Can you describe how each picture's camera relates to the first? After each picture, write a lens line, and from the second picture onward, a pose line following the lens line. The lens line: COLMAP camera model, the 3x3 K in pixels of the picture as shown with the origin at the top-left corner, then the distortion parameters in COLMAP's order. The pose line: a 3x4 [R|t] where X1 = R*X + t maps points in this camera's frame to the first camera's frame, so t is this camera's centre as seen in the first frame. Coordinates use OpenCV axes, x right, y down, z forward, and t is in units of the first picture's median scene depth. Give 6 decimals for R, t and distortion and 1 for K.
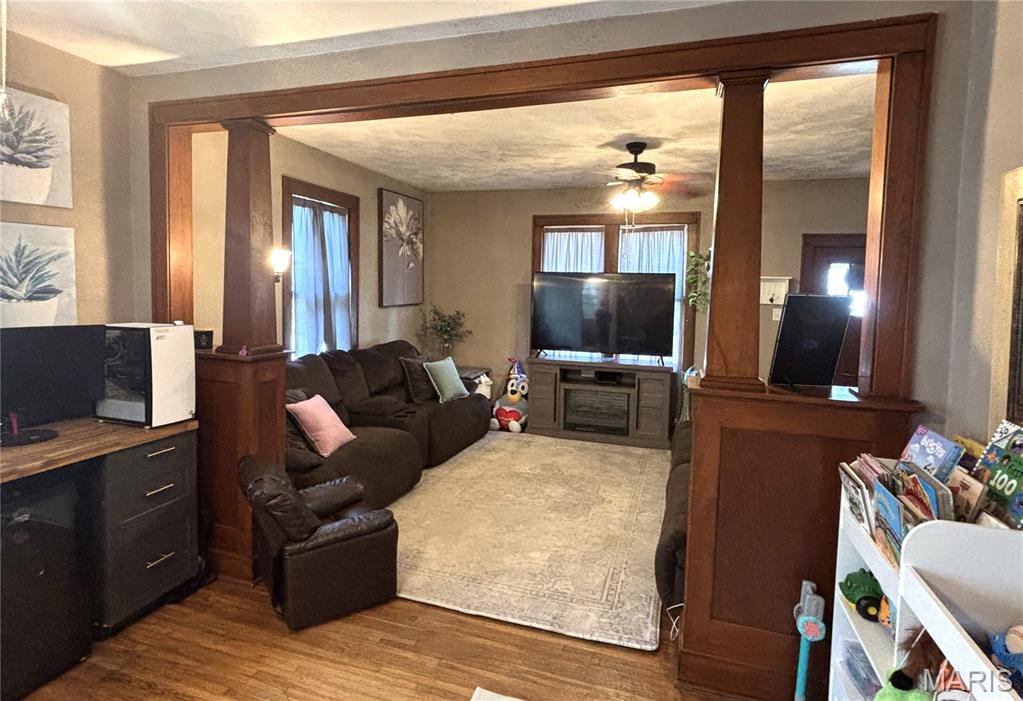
lens RADIAL K [[529.6, 0, 510.0], [0, 529.6, 318.2], [0, 0, 1]] dist [-0.002083, -0.000504]
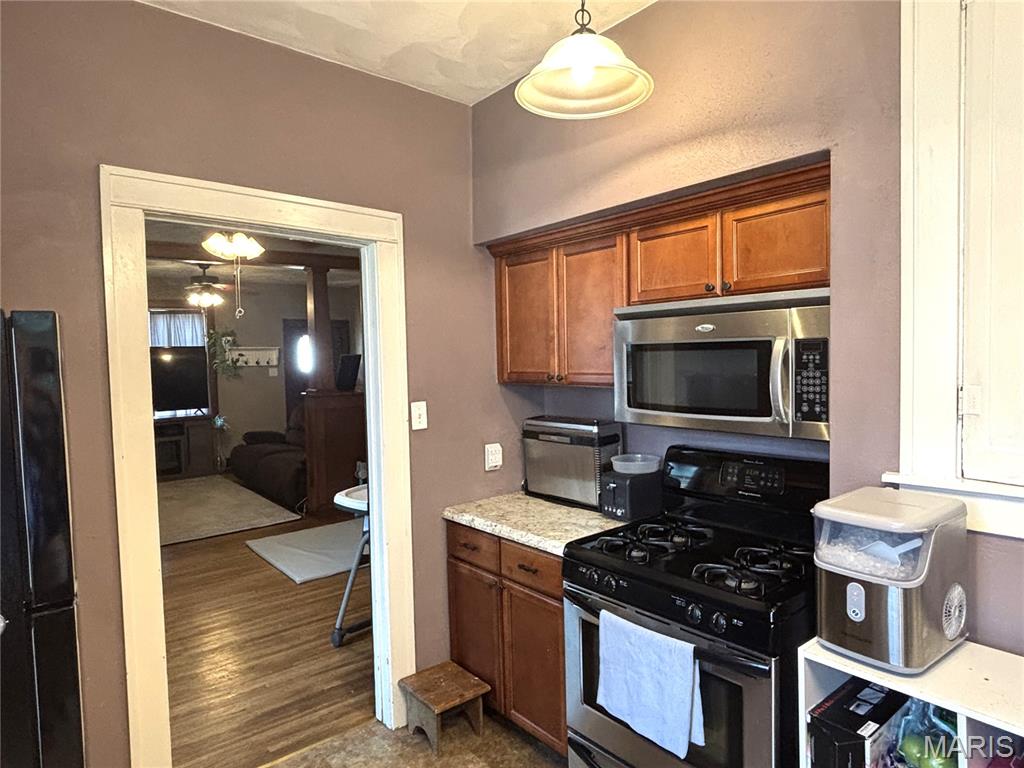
lens RADIAL K [[604.2, 0, 512.0], [0, 604.2, 384.0], [0, 0, 1]] dist [0.002314, -0.027148]
pose [[0.533023, -0.075806, 0.842698, -0.756186], [0.085396, 0.995712, 0.035556, 0.030218], [-0.841780, 0.053010, 0.537212, -0.638304]]
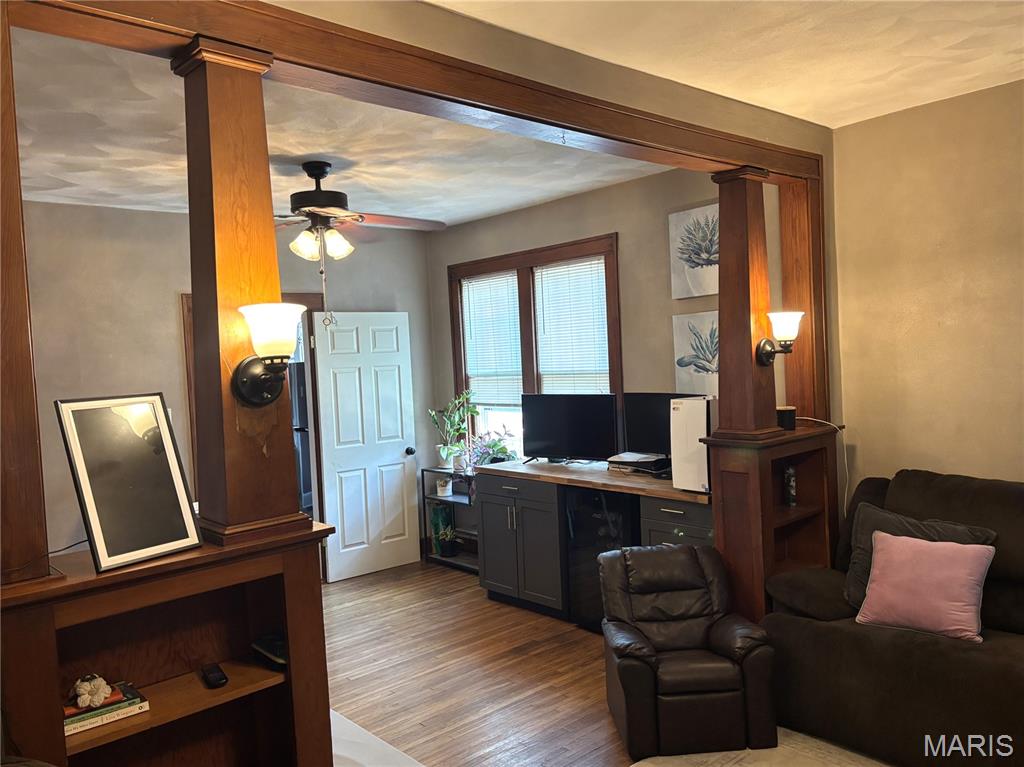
lens RADIAL K [[783.9, 0, 512.0], [0, 783.9, 383.5], [0, 0, 1]] dist [0.000057, 0.000084]
pose [[-0.497185, 0.035270, -0.866927, 0.928114], [-0.013940, 0.998720, 0.048626, -0.091483], [0.867533, 0.036261, -0.496057, 1.512931]]
